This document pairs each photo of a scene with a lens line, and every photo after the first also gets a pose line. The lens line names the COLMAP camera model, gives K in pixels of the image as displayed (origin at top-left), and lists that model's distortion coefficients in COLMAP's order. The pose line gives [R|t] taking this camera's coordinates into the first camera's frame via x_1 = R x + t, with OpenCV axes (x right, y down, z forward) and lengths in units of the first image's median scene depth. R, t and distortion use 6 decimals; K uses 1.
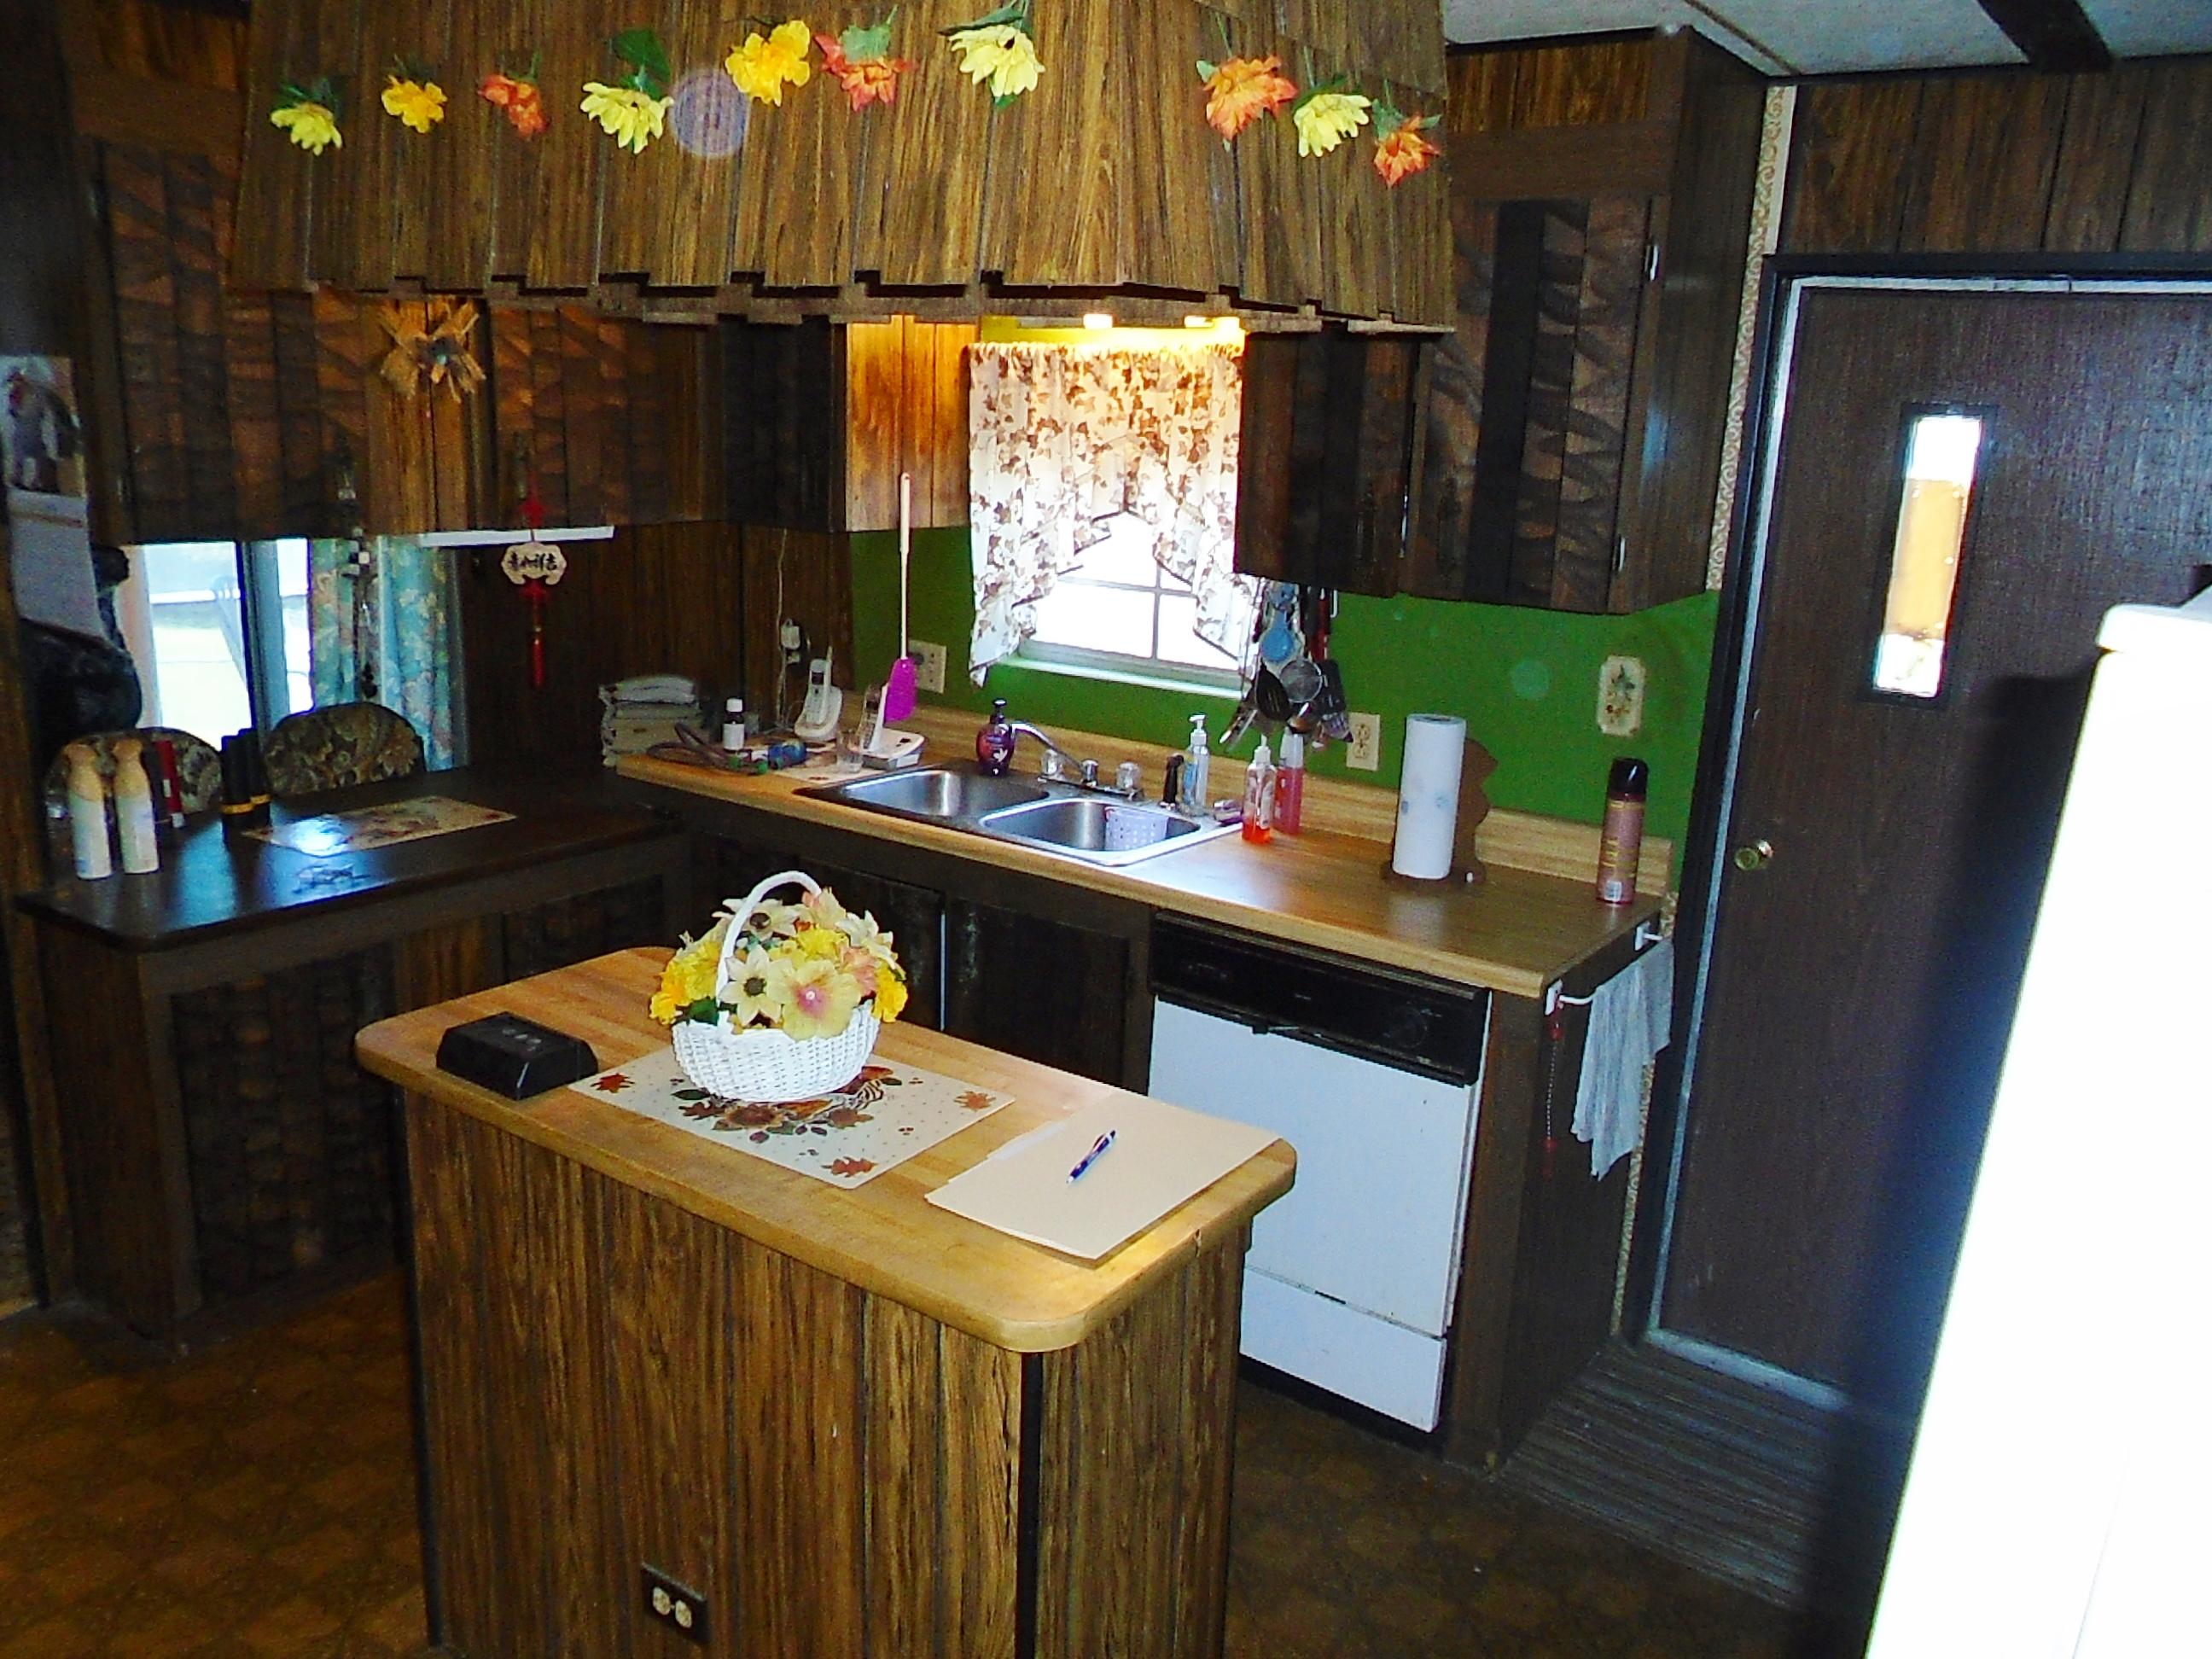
lens RADIAL K [[1702.3, 0, 1106.0], [0, 1702.3, 829.5], [0, 0, 1]] dist [-0.004348, -0.009665]
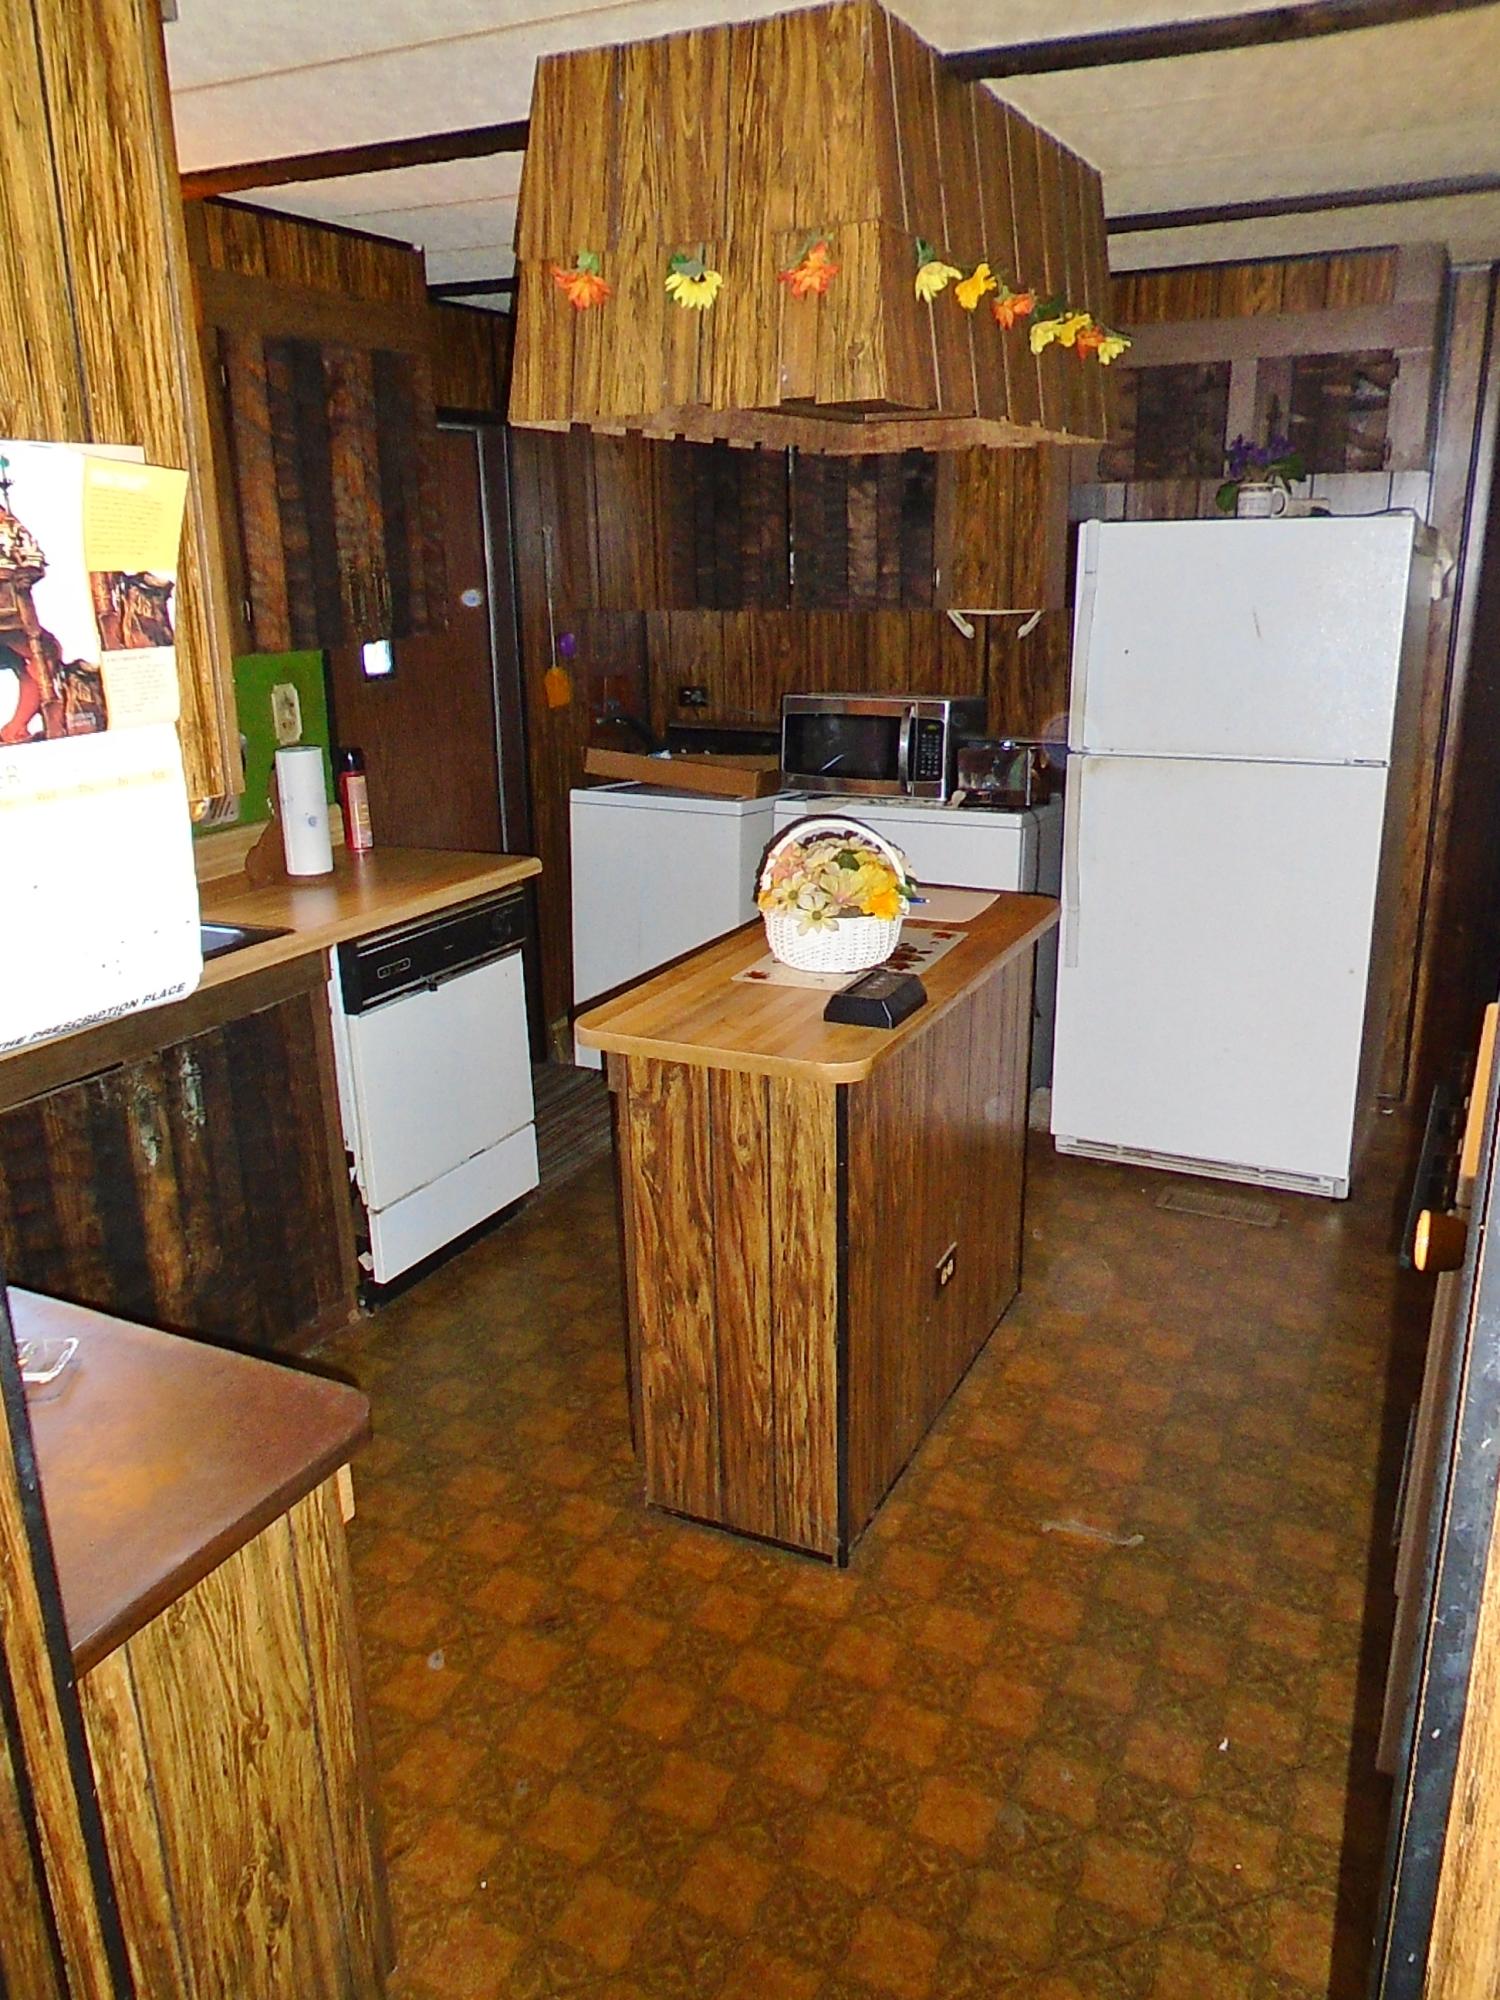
lens RADIAL K [[1539.1, 0, 750.0], [0, 1539.1, 1000.0], [0, 0, 1]] dist [-0.004348, -0.009665]
pose [[-0.155714, -0.325282, 0.932708, -1.197400], [0.253040, 0.899585, 0.355974, -0.265493], [-0.954842, 0.291443, -0.057769, 0.954986]]
